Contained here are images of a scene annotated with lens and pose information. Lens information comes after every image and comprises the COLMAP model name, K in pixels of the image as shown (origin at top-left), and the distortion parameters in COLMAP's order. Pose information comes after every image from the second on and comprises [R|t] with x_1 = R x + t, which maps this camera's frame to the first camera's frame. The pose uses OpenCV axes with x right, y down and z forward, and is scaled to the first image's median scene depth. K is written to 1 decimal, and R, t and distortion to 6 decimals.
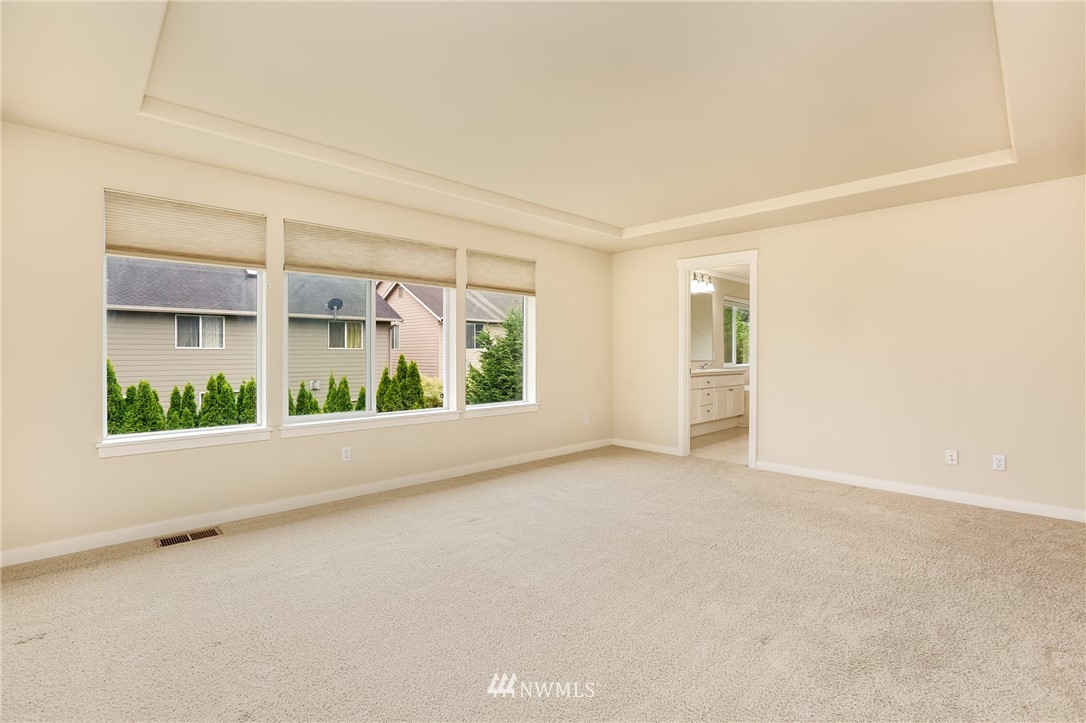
lens RADIAL K [[493.9, 0, 547.4], [0, 493.9, 358.9], [0, 0, 1]] dist [-0.003059, 0.001639]
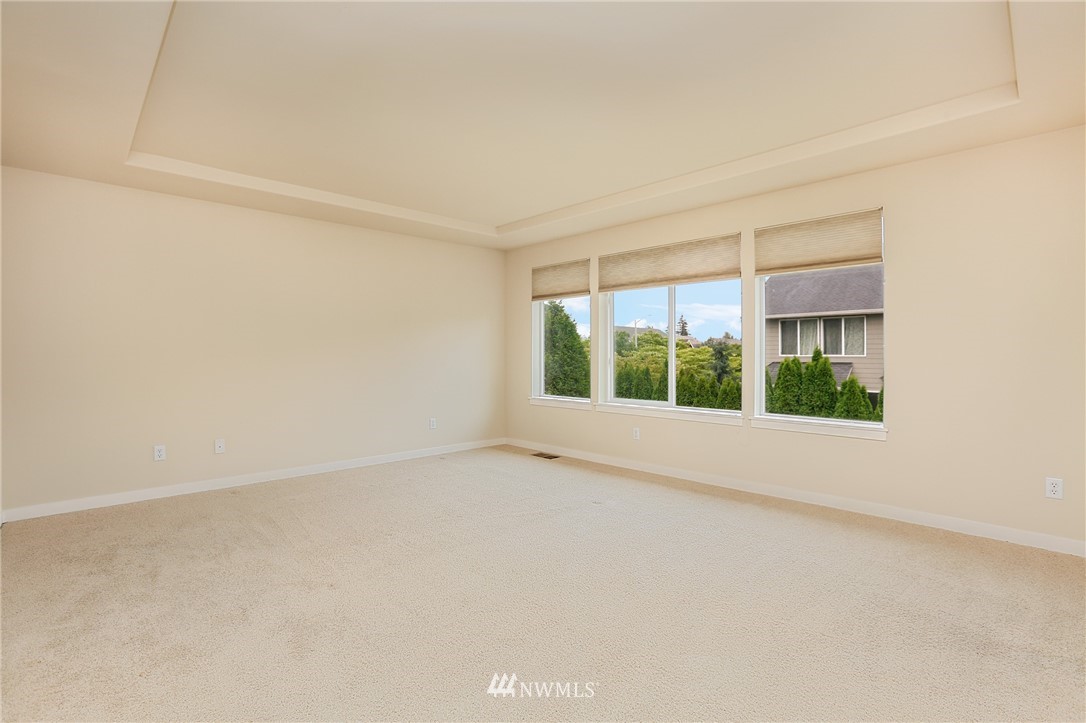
lens RADIAL K [[493.9, 0, 546.2], [0, 493.9, 355.4], [0, 0, 1]] dist [-0.003059, 0.001639]
pose [[0.047993, 0.004720, -0.998837, 0.685411], [-0.011357, 0.999927, 0.004180, -0.003245], [0.998783, 0.011143, 0.048043, 0.607480]]
